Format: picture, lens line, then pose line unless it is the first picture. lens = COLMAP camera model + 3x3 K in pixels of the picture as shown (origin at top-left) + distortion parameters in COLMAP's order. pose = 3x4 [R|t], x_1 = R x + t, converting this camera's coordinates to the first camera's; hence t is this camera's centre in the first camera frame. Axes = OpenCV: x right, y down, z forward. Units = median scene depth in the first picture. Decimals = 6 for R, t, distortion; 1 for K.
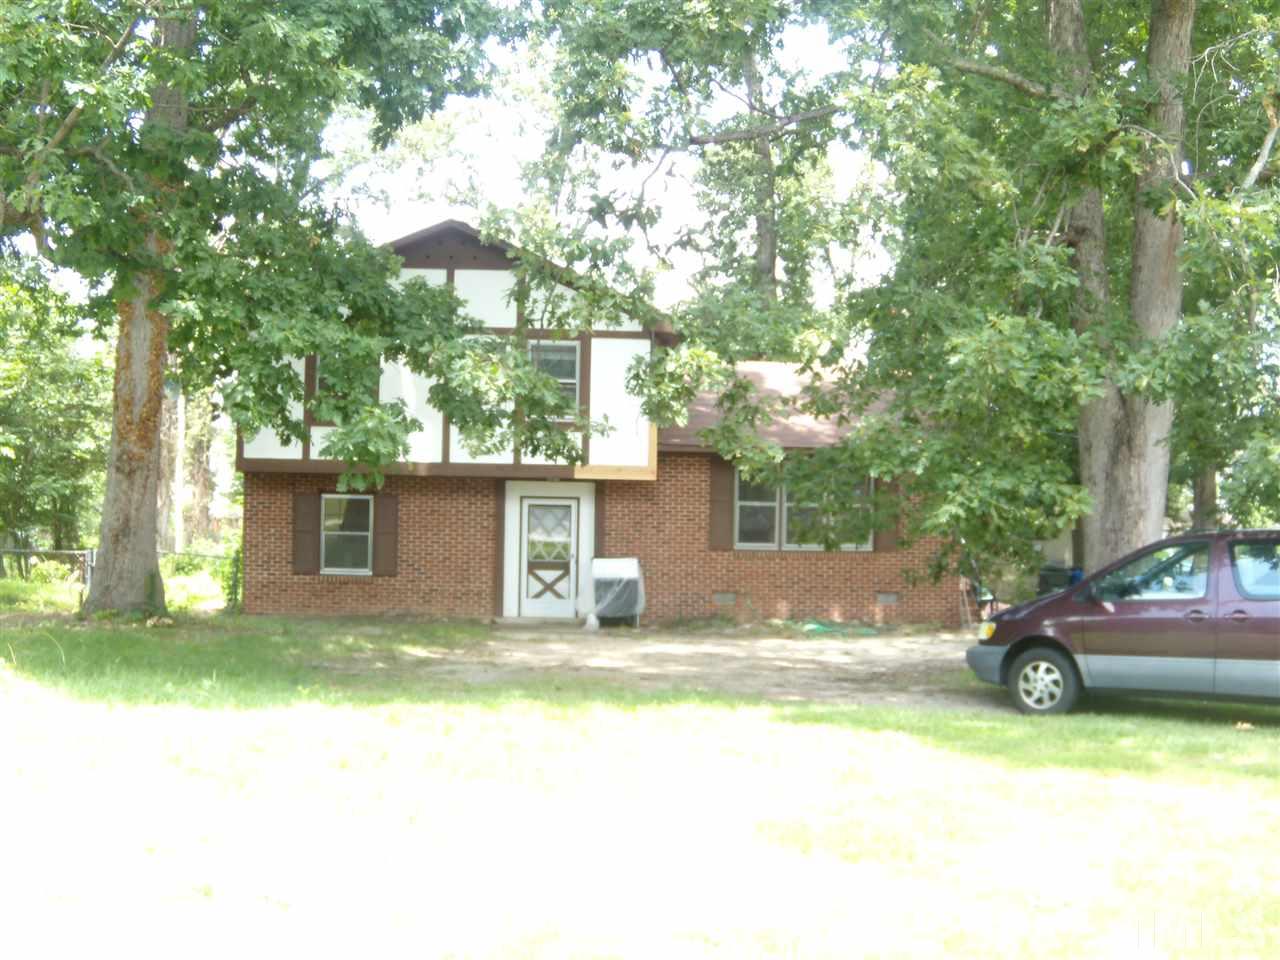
lens RADIAL K [[1394.4, 0, 636.5], [0, 1394.4, 465.0], [0, 0, 1]] dist [-0.237129, 0.173784]
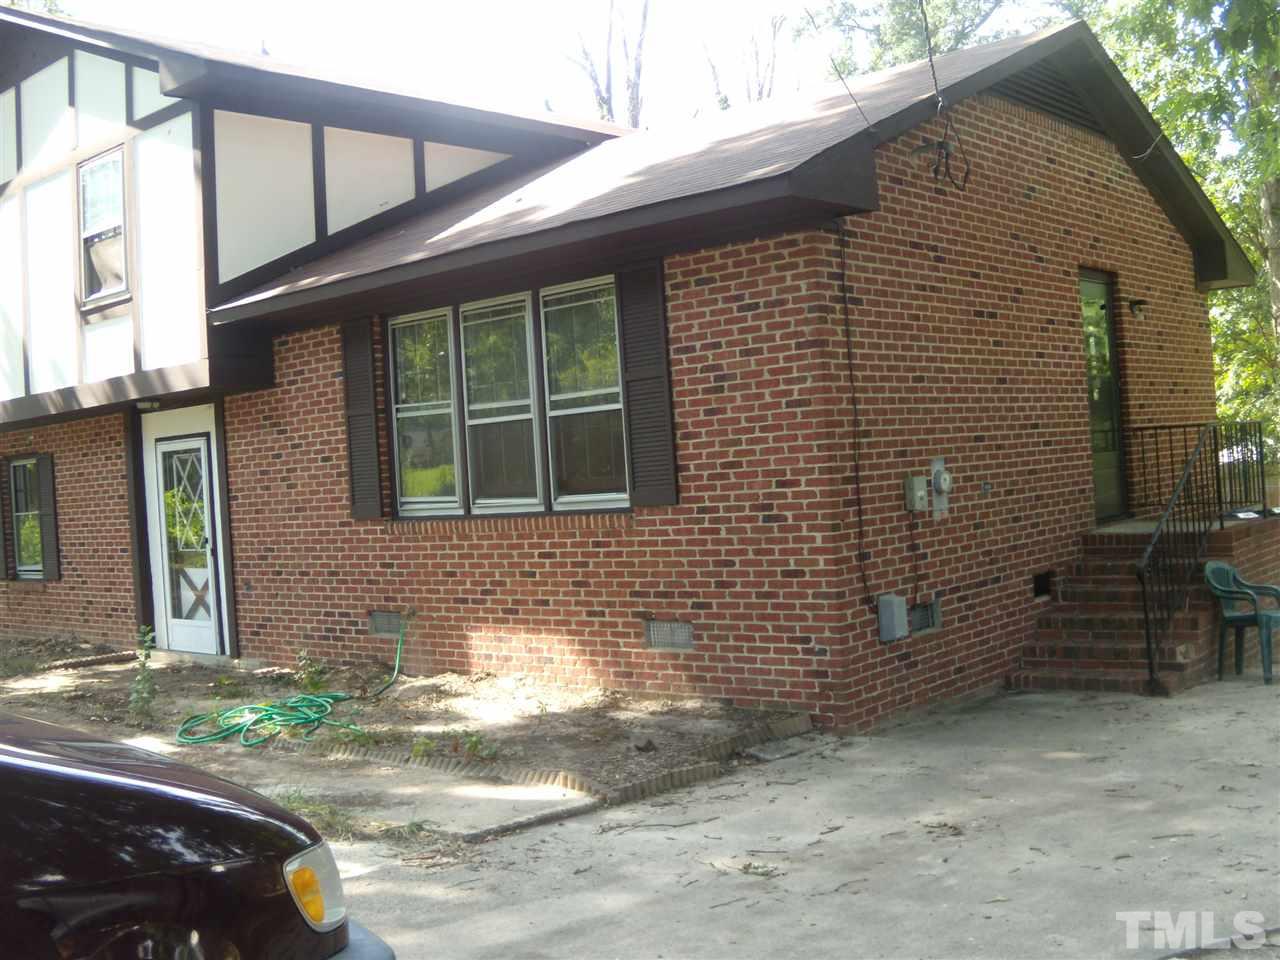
lens RADIAL K [[1395.6, 0, 624.5], [0, 1395.6, 471.1], [0, 0, 1]] dist [-0.240288, 0.185776]
pose [[0.689491, -0.062019, -0.721634, 0.455190], [0.089608, 0.995977, 0.000021, 0.053363], [0.718730, -0.064679, 0.692275, 0.757935]]
